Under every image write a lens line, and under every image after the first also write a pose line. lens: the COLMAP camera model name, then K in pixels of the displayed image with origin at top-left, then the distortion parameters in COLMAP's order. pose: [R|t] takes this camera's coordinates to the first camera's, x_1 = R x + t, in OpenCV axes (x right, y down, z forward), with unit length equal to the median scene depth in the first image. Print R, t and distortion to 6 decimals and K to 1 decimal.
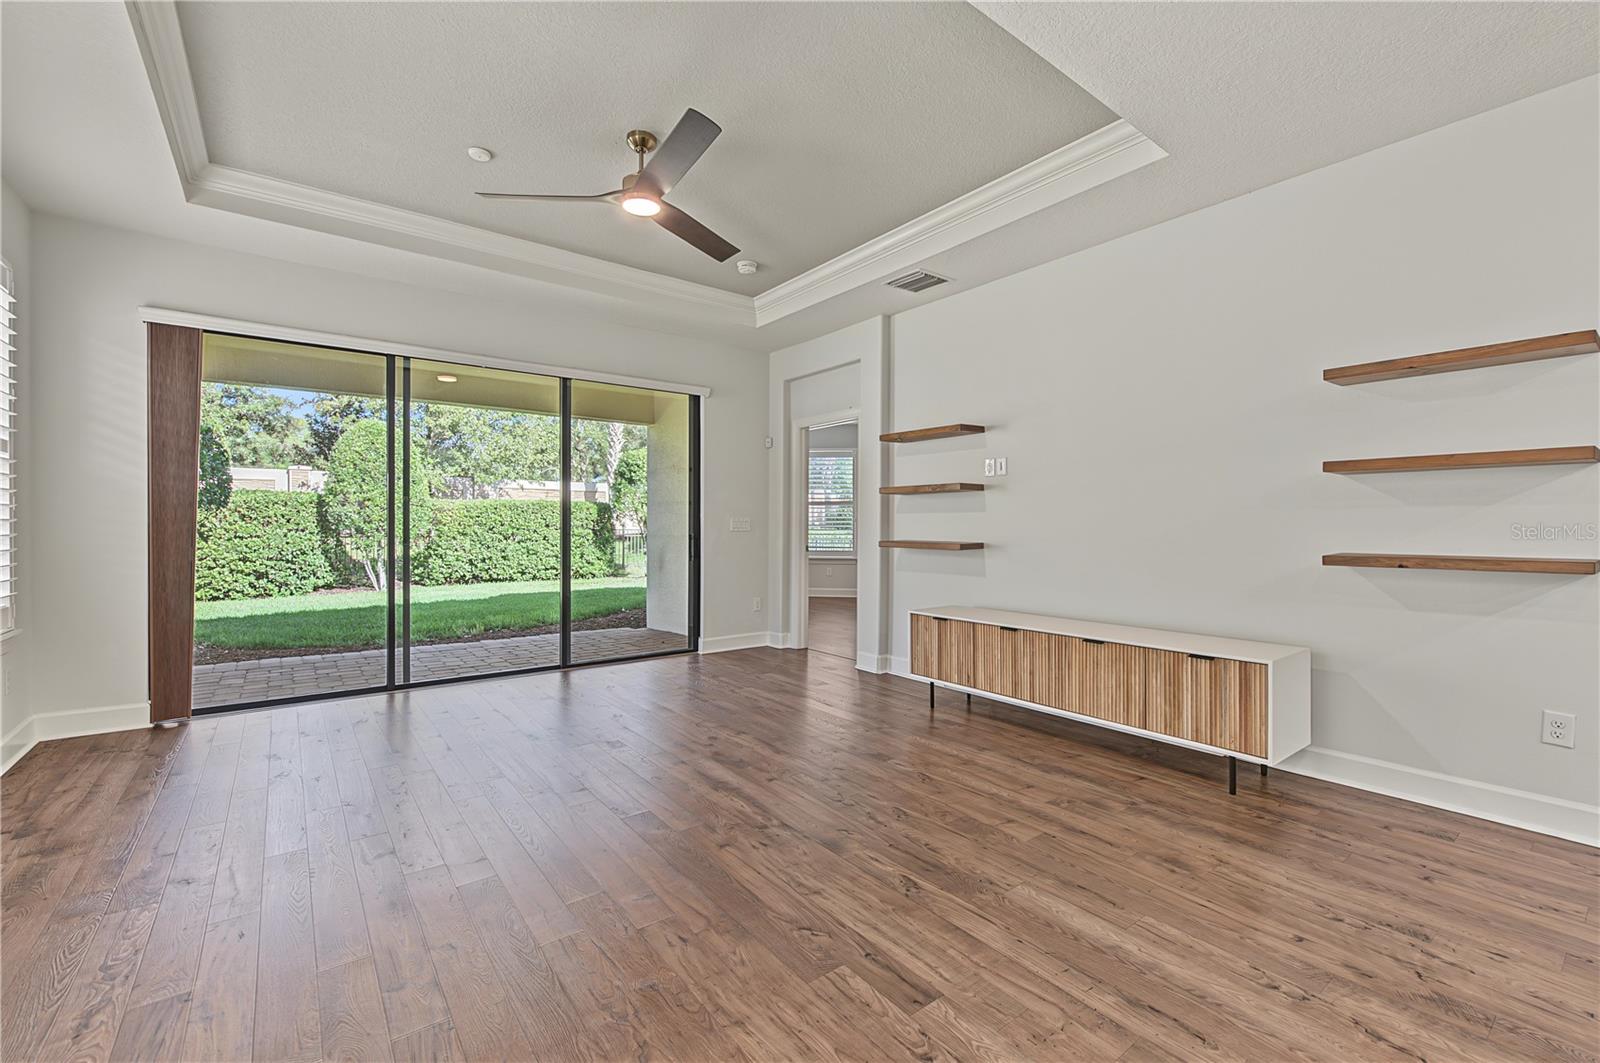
lens RADIAL K [[670.3, 0, 812.3], [0, 670.3, 524.3], [0, 0, 1]] dist [0.000753, -0.002417]
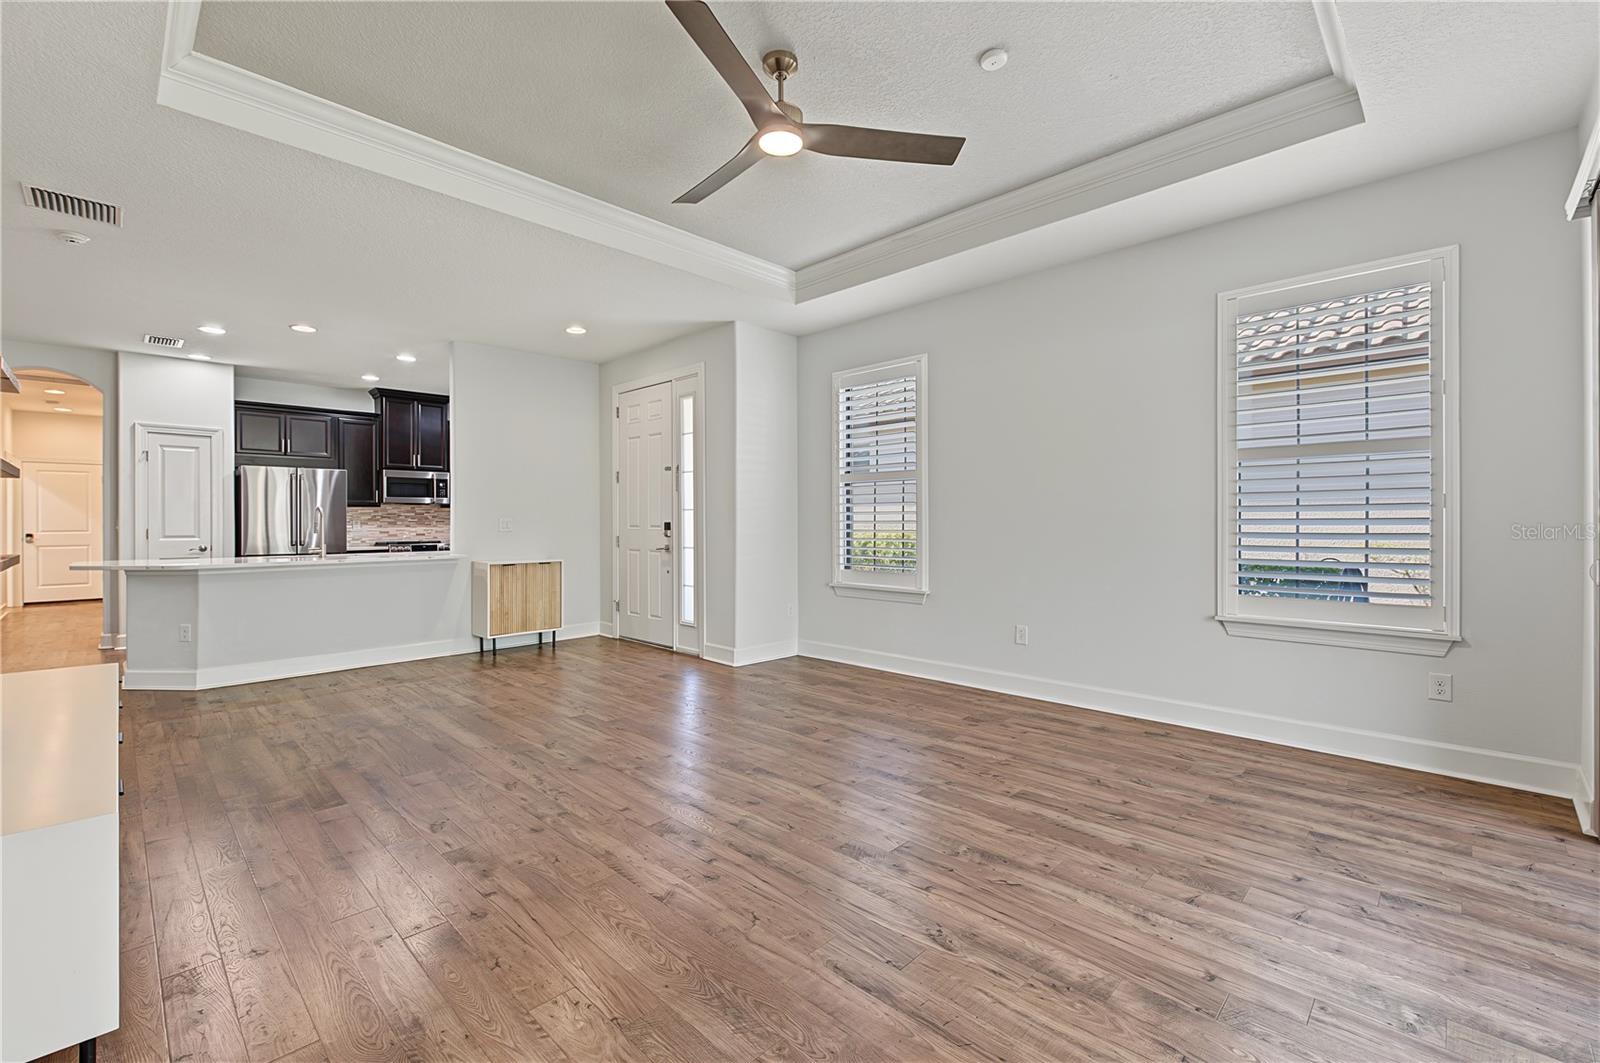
lens RADIAL K [[693.7, 0, 807.0], [0, 693.7, 524.7], [0, 0, 1]] dist [0.001211, -0.005082]
pose [[-0.991622, 0.002534, -0.129150, -0.117353], [0.001964, 0.999988, 0.004535, -0.003268], [0.129160, 0.004243, -0.991615, 1.242608]]
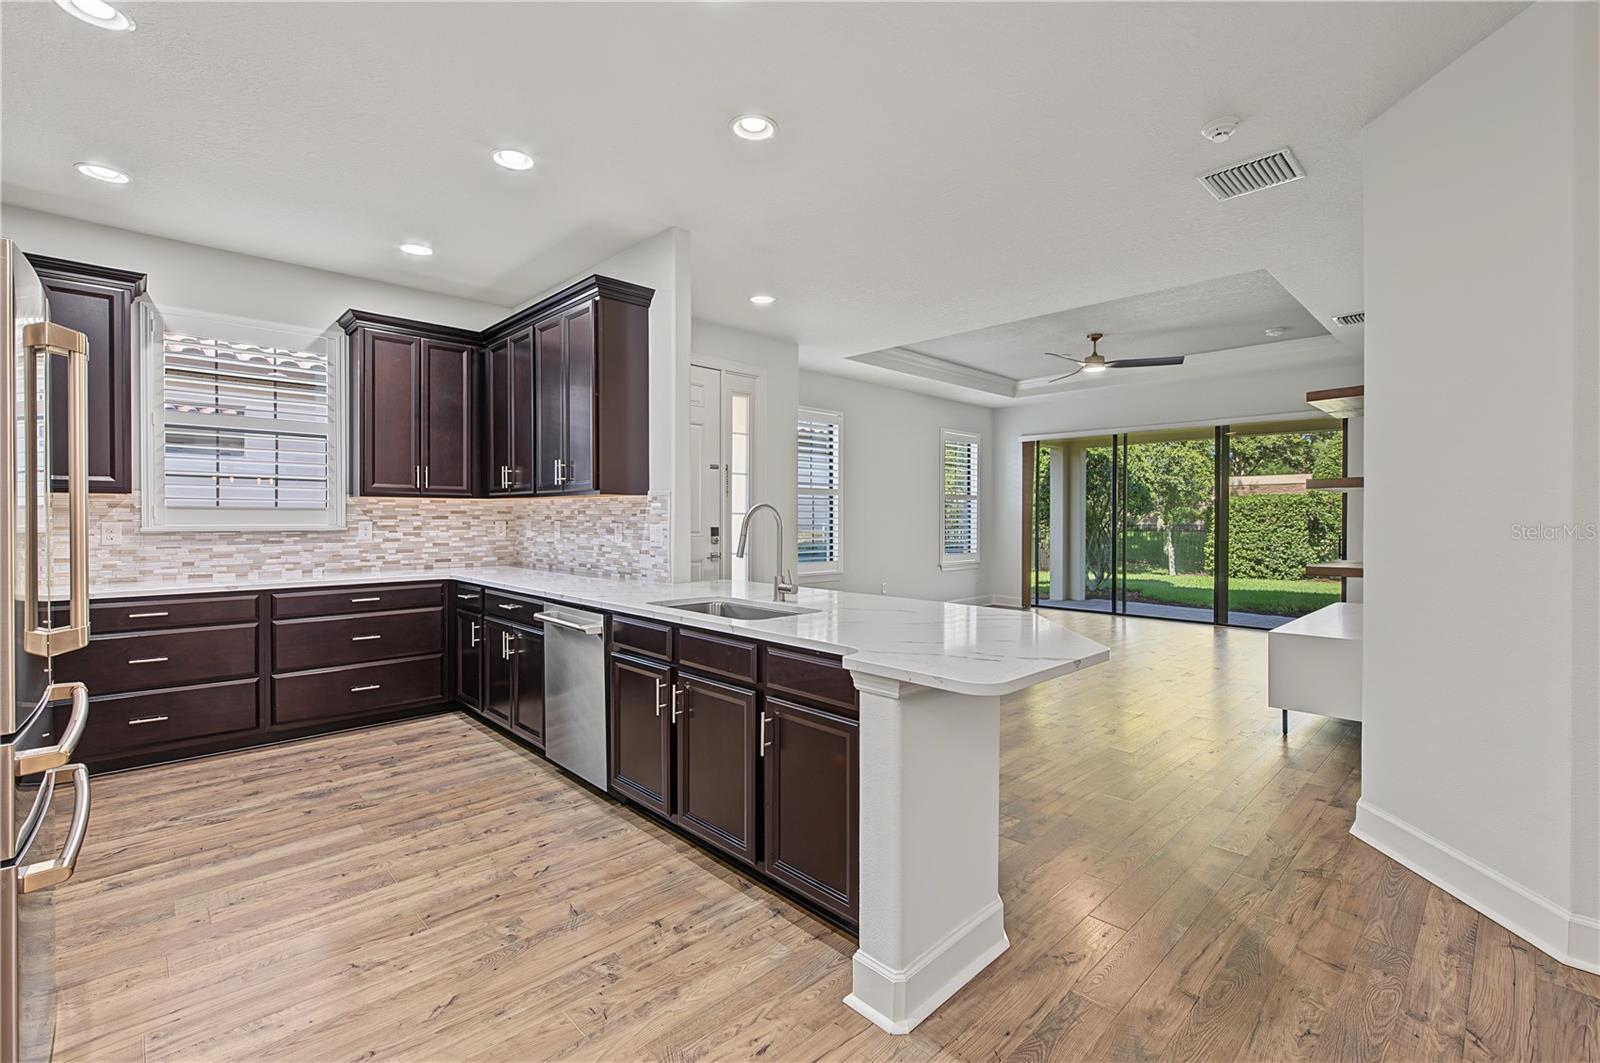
lens RADIAL K [[693.7, 0, 800.1], [0, 693.7, 522.3], [0, 0, 1]] dist [0.001211, -0.005082]
pose [[0.107489, 0.005003, -0.994194, 1.143474], [0.000108, 0.999987, 0.005044, -0.016505], [0.994206, -0.000649, 0.107487, -0.062169]]
